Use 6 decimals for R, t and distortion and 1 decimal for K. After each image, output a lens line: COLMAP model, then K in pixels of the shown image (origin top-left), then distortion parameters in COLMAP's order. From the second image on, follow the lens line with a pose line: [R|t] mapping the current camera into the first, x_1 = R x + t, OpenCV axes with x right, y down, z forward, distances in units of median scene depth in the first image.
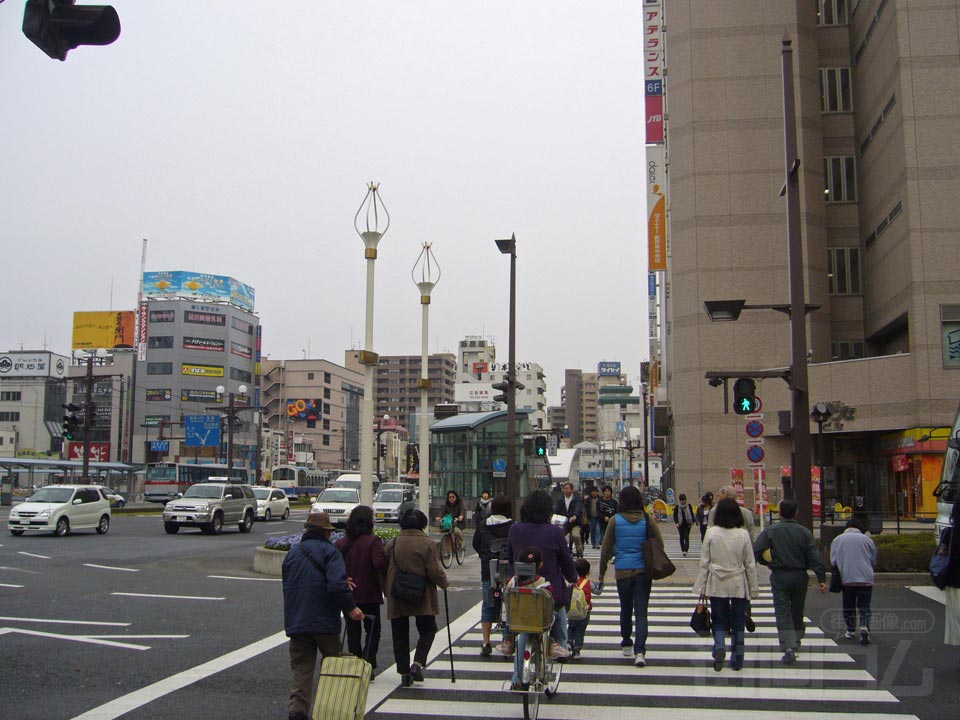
lens RADIAL K [[1030.7, 0, 469.8], [0, 1030.7, 362.5], [0, 0, 1]] dist [-0.061940, 0.000000]
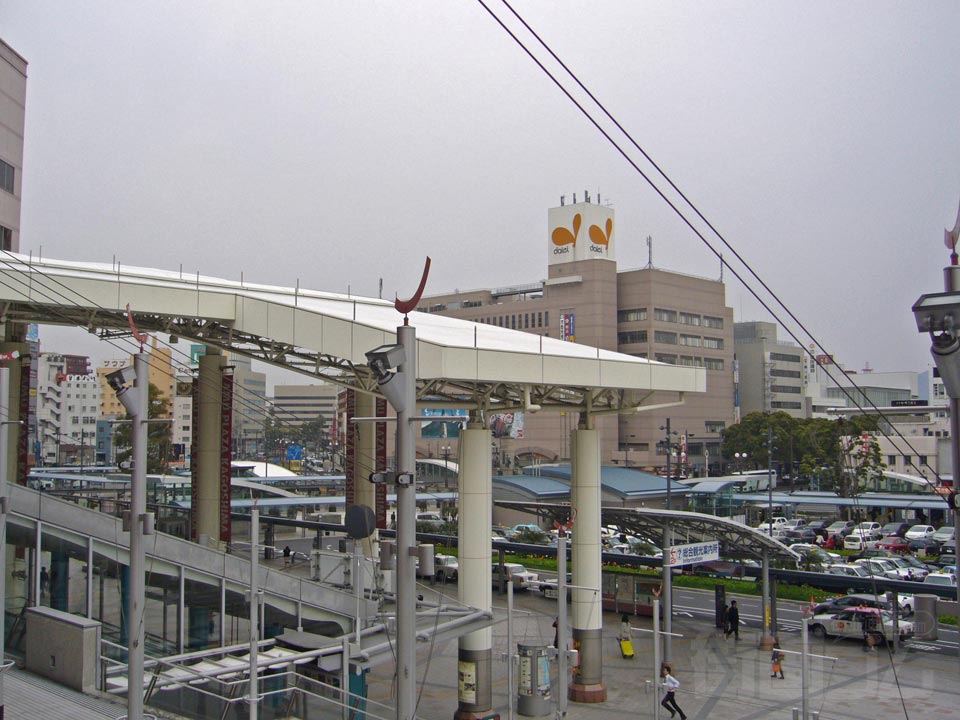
lens RADIAL K [[1030.7, 0, 473.5], [0, 1030.7, 353.1], [0, 0, 1]] dist [-0.061940, 0.000000]
pose [[0.564989, 0.062802, 0.822705, -1.061586], [-0.097049, 0.995236, -0.009325, -0.090318], [-0.819371, -0.074574, 0.568392, -0.285514]]
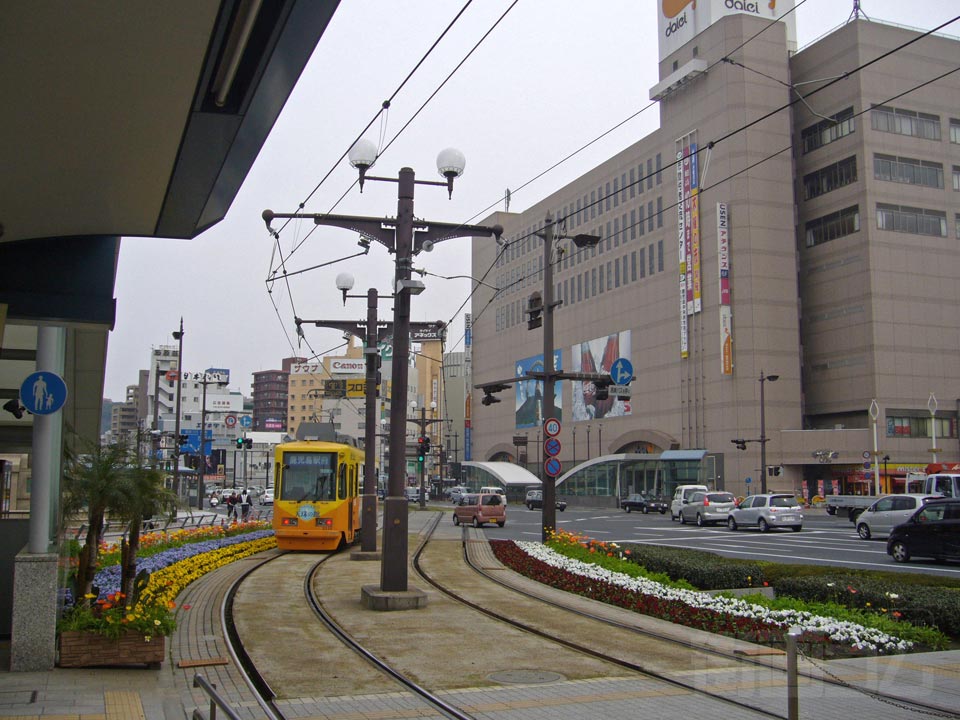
lens RADIAL K [[1030.7, 0, 479.8], [0, 1030.7, 364.3], [0, 0, 1]] dist [-0.061940, 0.000000]
pose [[0.859066, 0.057259, 0.508652, -0.346934], [-0.059567, 0.998155, -0.011759, -0.017690], [-0.508387, -0.020197, 0.860892, -0.113335]]
